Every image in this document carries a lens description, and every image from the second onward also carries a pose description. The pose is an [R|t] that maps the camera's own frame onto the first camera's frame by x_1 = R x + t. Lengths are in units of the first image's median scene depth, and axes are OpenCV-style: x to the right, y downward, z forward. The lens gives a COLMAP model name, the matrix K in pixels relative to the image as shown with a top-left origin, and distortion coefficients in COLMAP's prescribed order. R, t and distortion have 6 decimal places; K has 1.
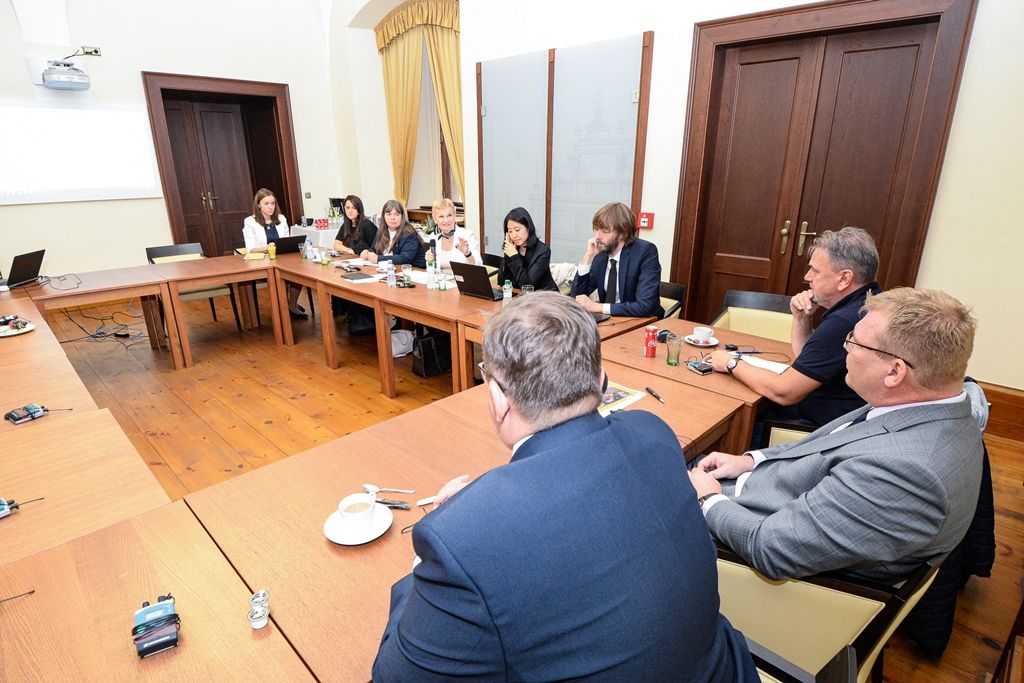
lens RADIAL K [[540.7, 0, 512.0], [0, 540.7, 341.5], [0, 0, 1]] dist [0.021702, -0.025525]
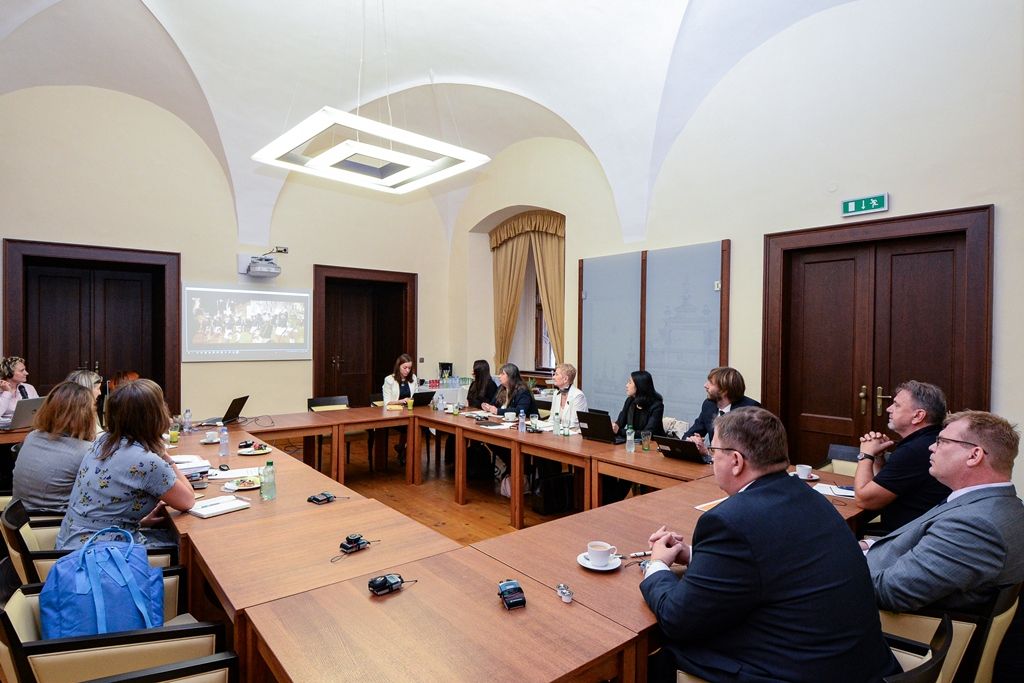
lens RADIAL K [[546.5, 0, 512.0], [0, 546.5, 341.5], [0, 0, 1]] dist [0.015790, -0.024120]
pose [[0.994716, 0.013649, -0.101753, -0.108043], [-0.043864, 0.952608, -0.301021, 0.063915], [0.092822, 0.303894, 0.948173, -0.185155]]
